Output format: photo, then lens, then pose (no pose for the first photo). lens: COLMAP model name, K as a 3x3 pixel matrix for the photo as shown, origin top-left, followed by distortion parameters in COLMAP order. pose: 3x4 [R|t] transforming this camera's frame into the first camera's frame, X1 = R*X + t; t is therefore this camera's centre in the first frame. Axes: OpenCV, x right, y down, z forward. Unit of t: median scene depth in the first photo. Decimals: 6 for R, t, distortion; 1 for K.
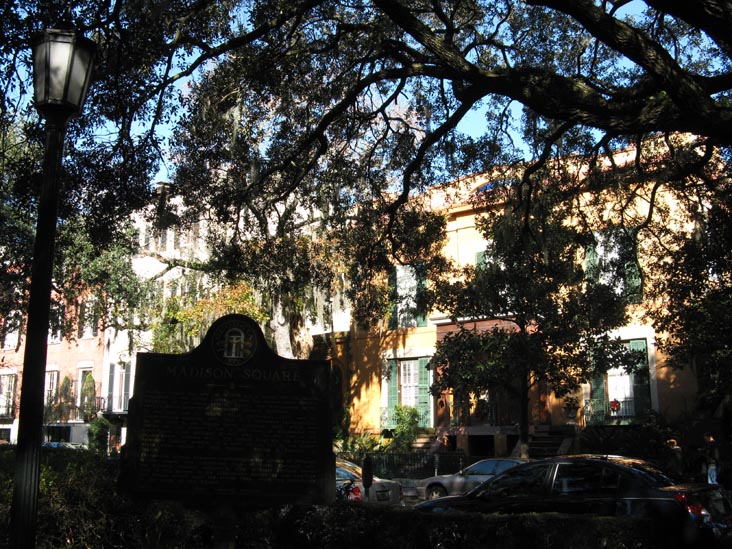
lens RADIAL K [[728.6, 0, 366.0], [0, 728.6, 274.5], [0, 0, 1]] dist [-0.197751, 0.187032]
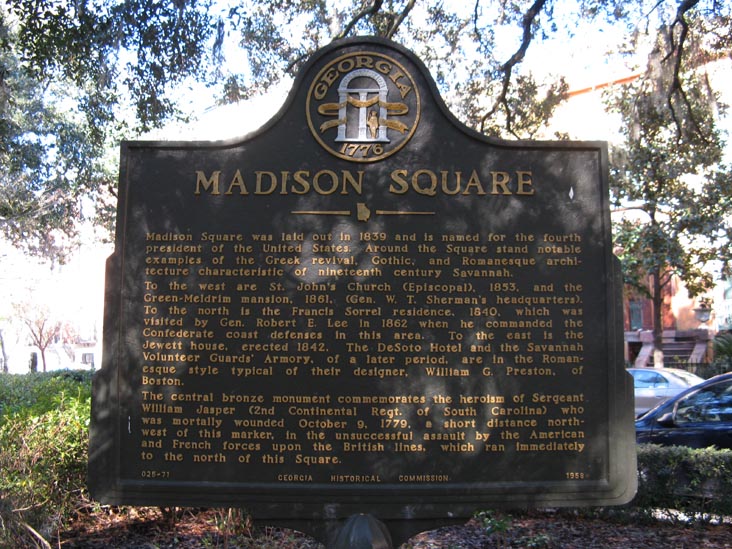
lens RADIAL K [[728.6, 0, 366.0], [0, 728.6, 274.5], [0, 0, 1]] dist [-0.197751, 0.187032]
pose [[0.993222, -0.034537, -0.110985, -0.140829], [0.047224, 0.992381, 0.113794, 0.142393], [0.106210, -0.118264, 0.987286, 0.603426]]
